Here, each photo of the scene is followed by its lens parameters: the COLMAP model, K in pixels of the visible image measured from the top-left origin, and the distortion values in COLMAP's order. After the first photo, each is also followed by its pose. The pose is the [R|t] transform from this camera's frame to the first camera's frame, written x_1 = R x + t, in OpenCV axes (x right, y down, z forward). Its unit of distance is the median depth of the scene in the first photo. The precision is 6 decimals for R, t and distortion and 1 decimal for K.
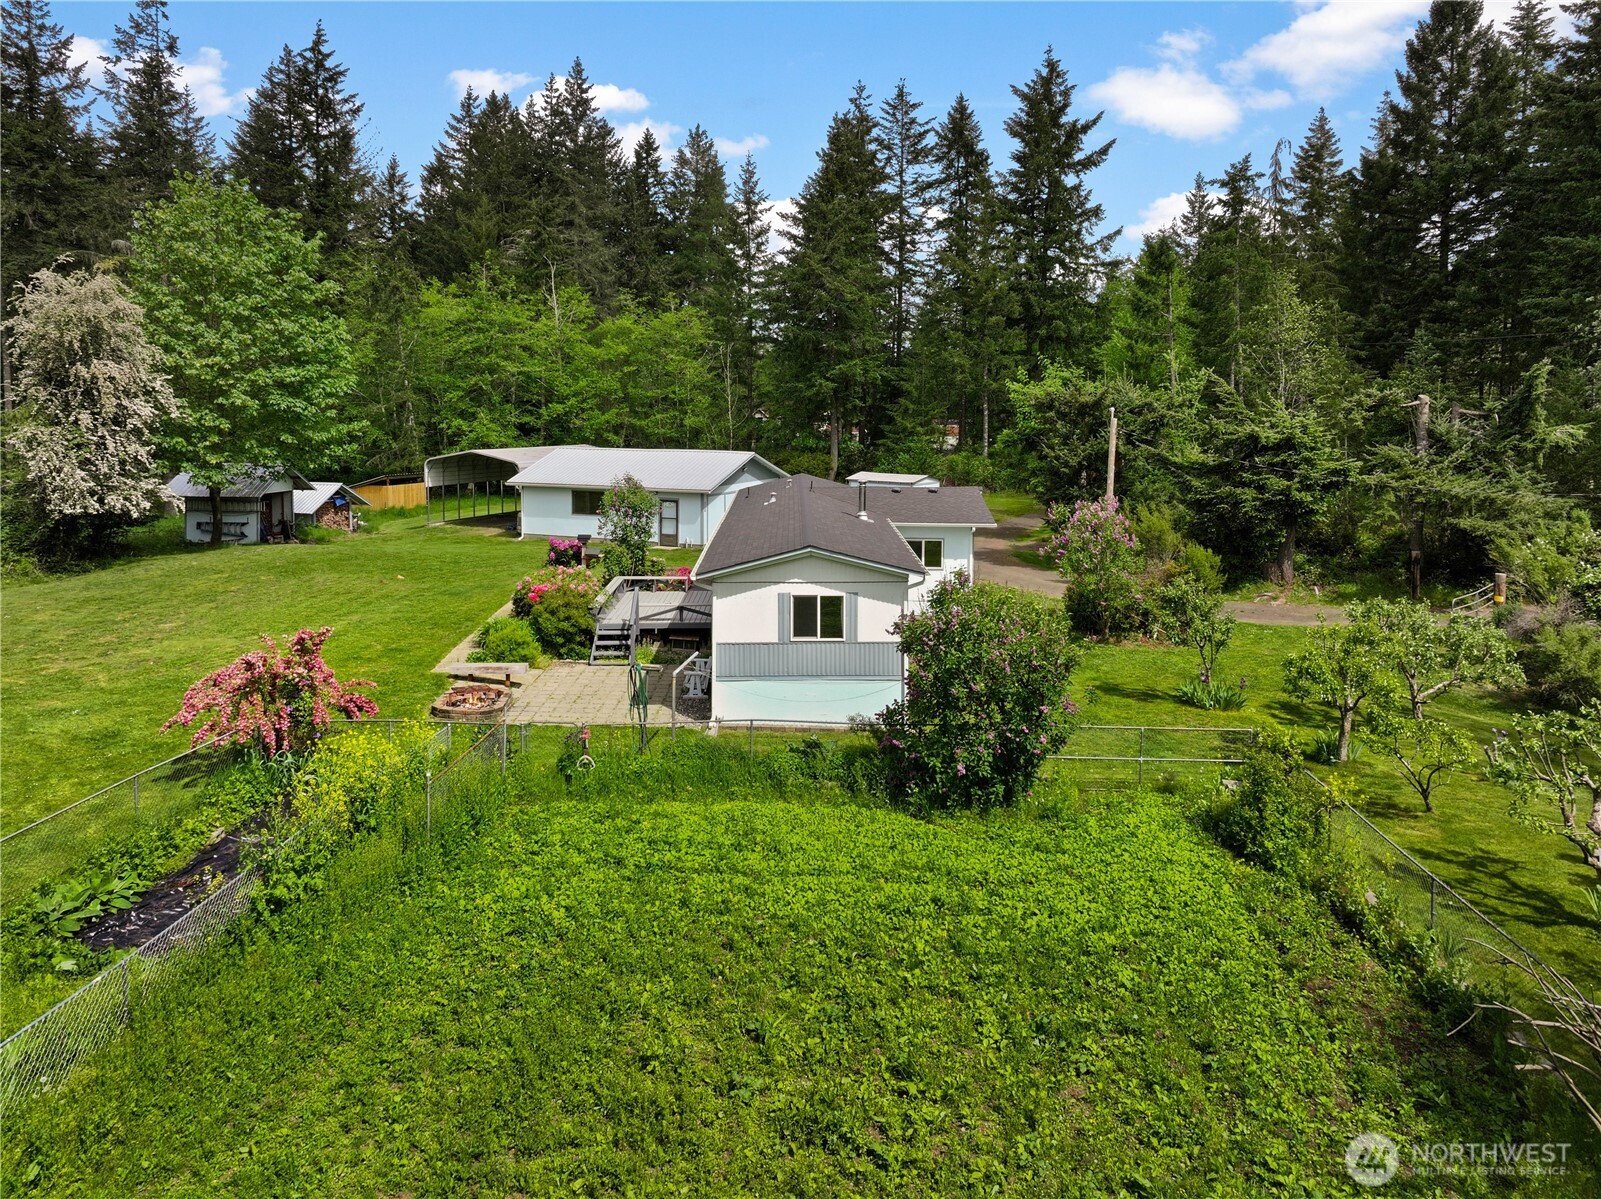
lens RADIAL K [[1138.8, 0, 803.1], [0, 1138.8, 593.8], [0, 0, 1]] dist [-0.005760, 0.016035]
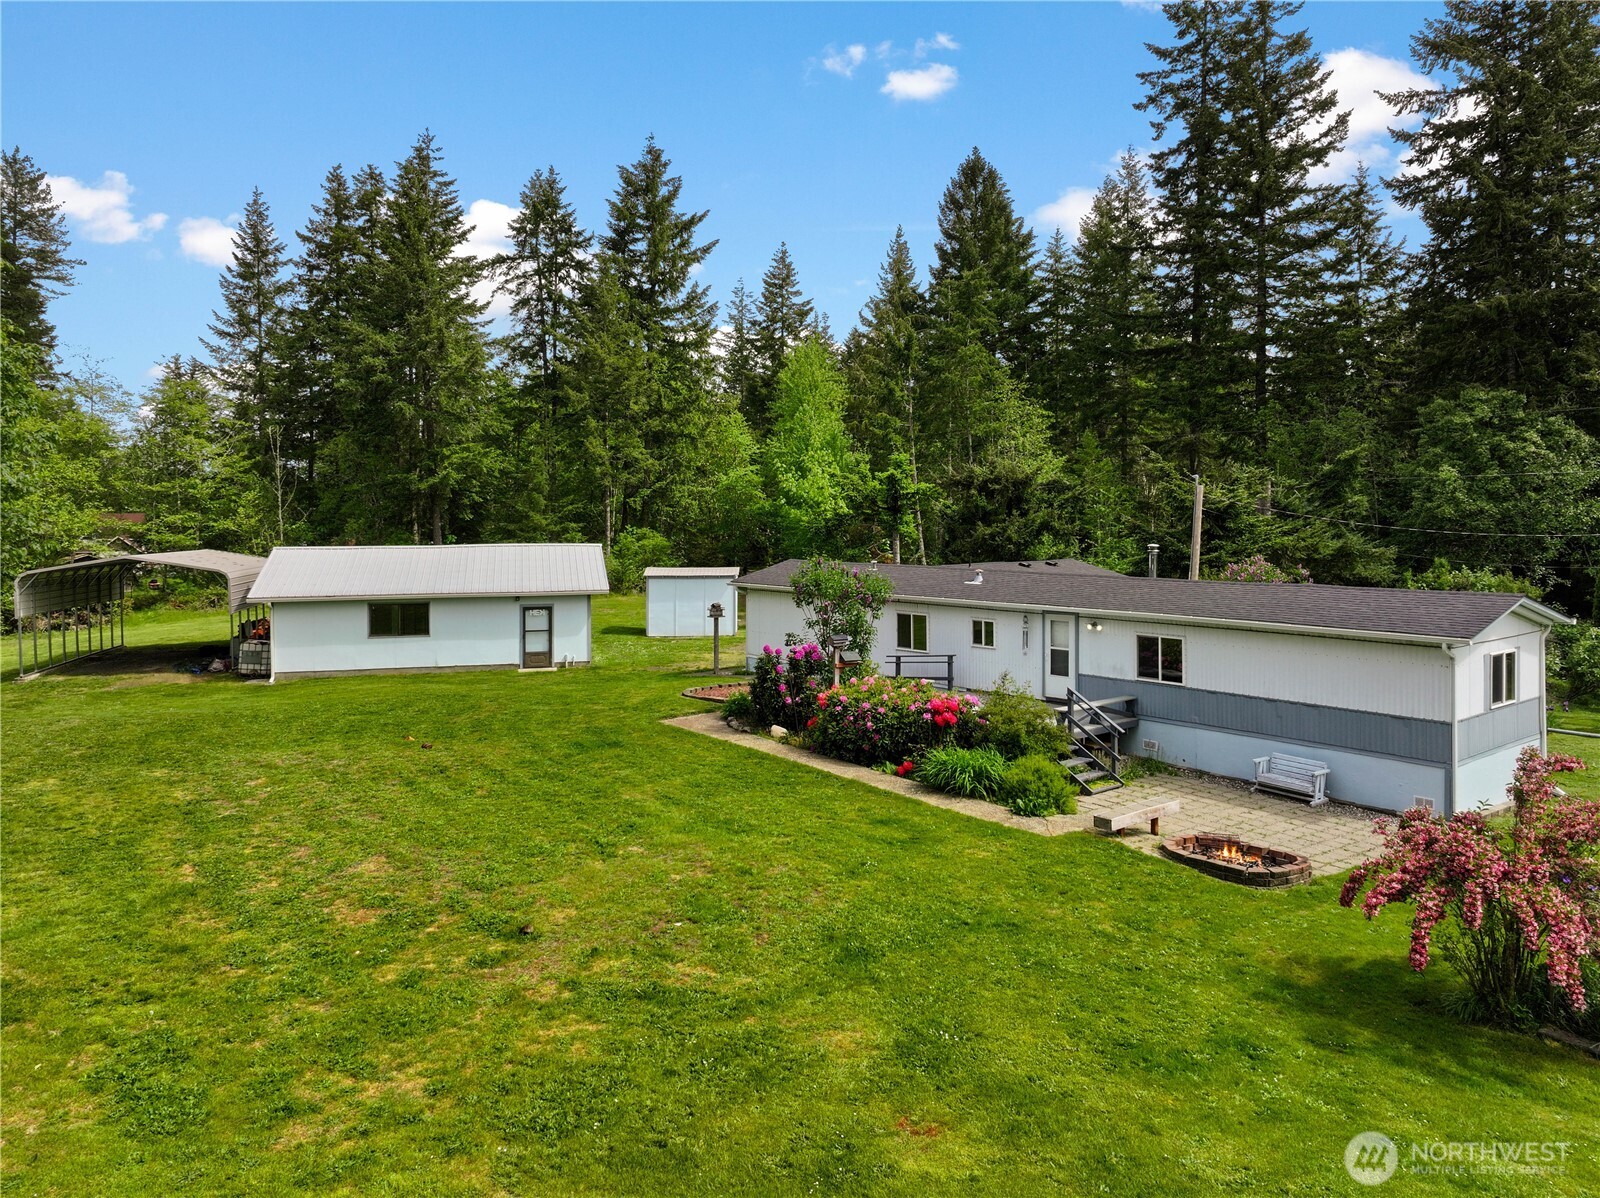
lens RADIAL K [[1138.1, 0, 802.6], [0, 1138.1, 593.3], [0, 0, 1]] dist [-0.005760, 0.016035]
pose [[0.765978, -0.042829, 0.641439, -0.435100], [0.105919, 0.992550, -0.060211, -0.025043], [-0.634082, 0.114061, 0.764808, 0.286236]]
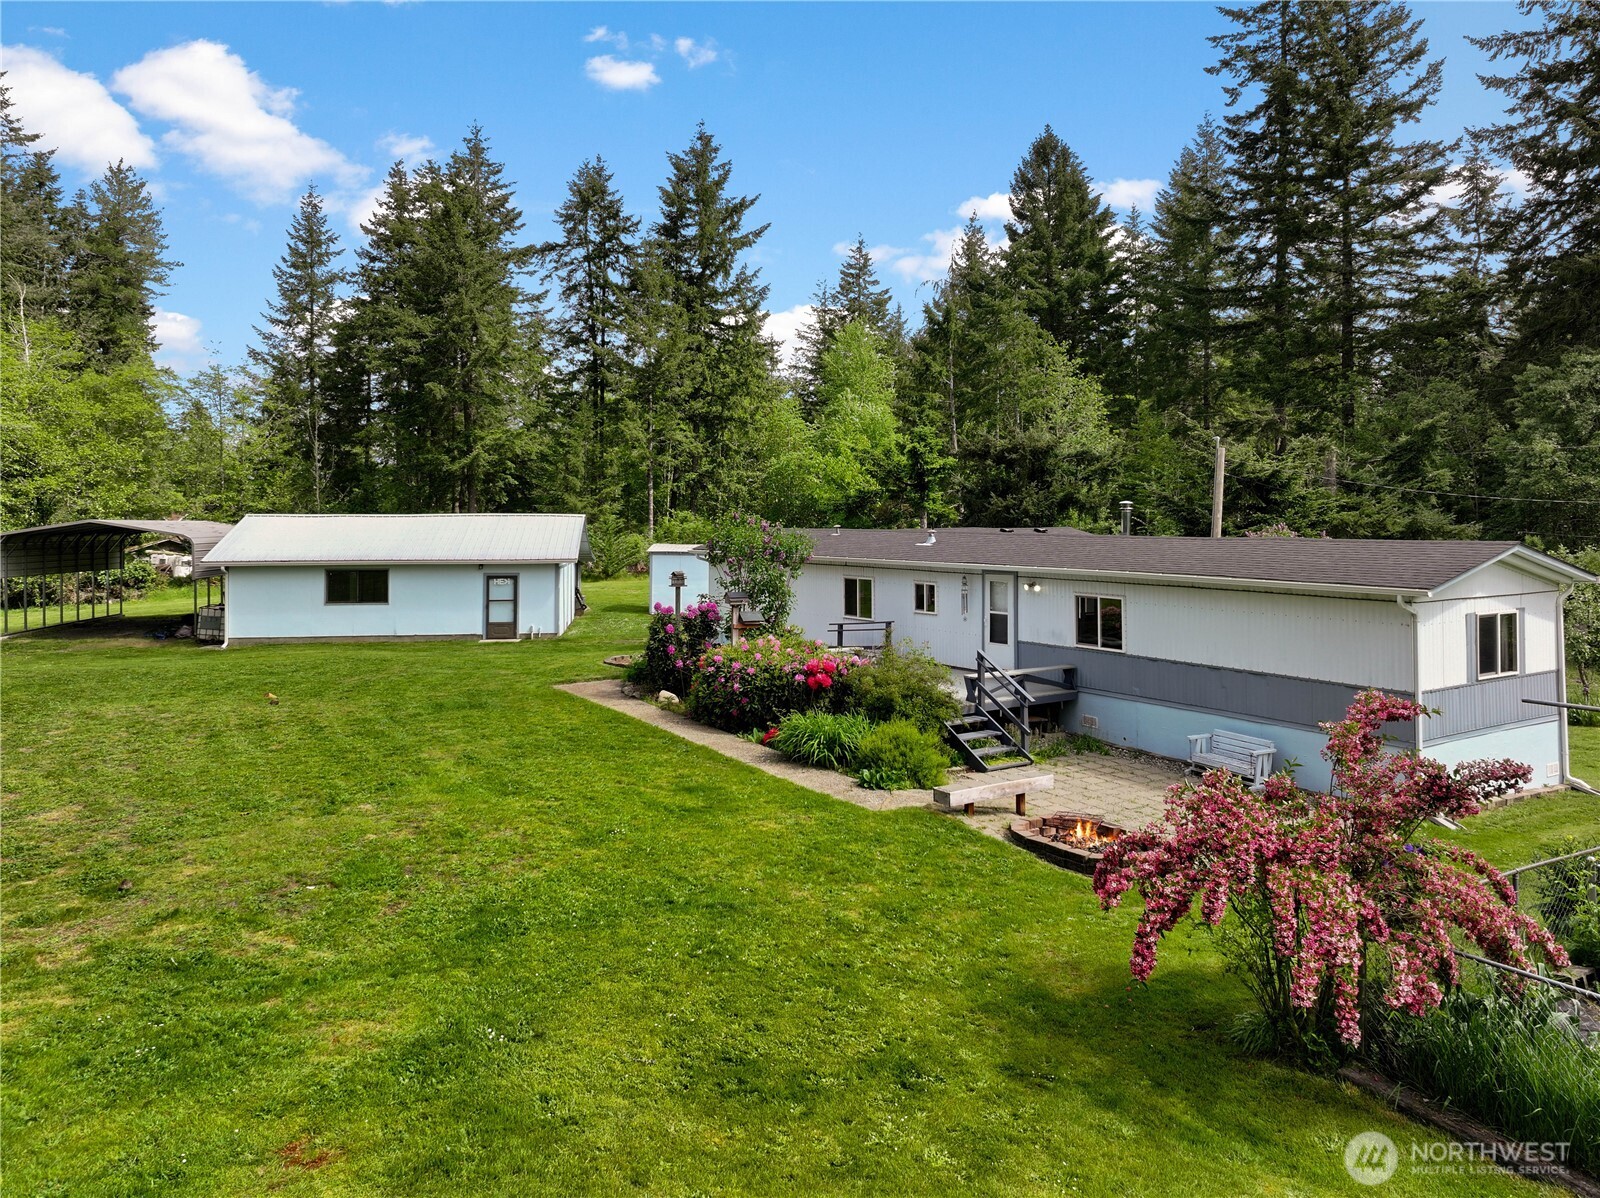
lens RADIAL K [[1126.3, 0, 801.7], [0, 1126.3, 552.8], [0, 0, 1]] dist [0.001568, 0.006931]
pose [[0.836498, -0.015657, 0.547746, -0.328903], [0.091051, 0.989667, -0.110761, 0.001014], [-0.540352, 0.142524, 0.829281, 0.270853]]
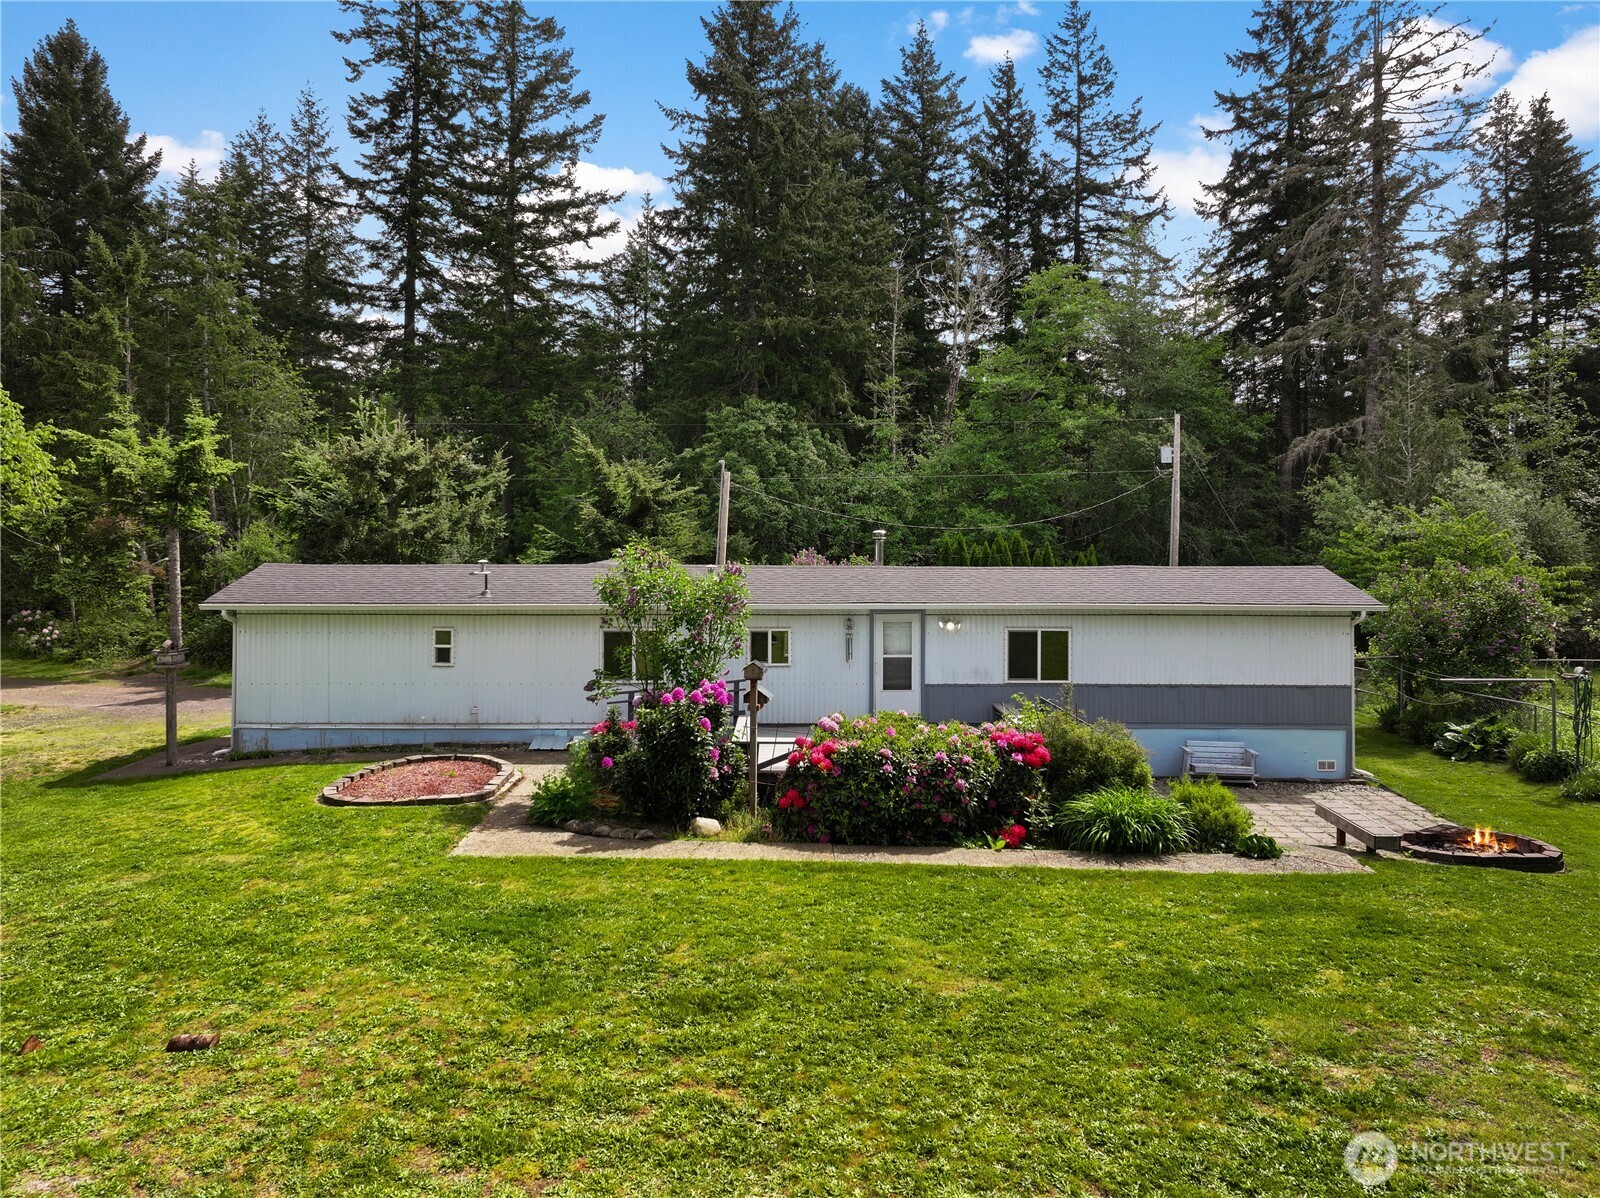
lens RADIAL K [[1094.3, 0, 800.0], [0, 1094.3, 599.0], [0, 0, 1]] dist [0.056692, -0.066219]
pose [[-0.040027, -0.063647, 0.997169, -0.416279], [0.164384, 0.983952, 0.069401, -0.076249], [-0.985584, 0.166697, -0.028922, 0.671296]]
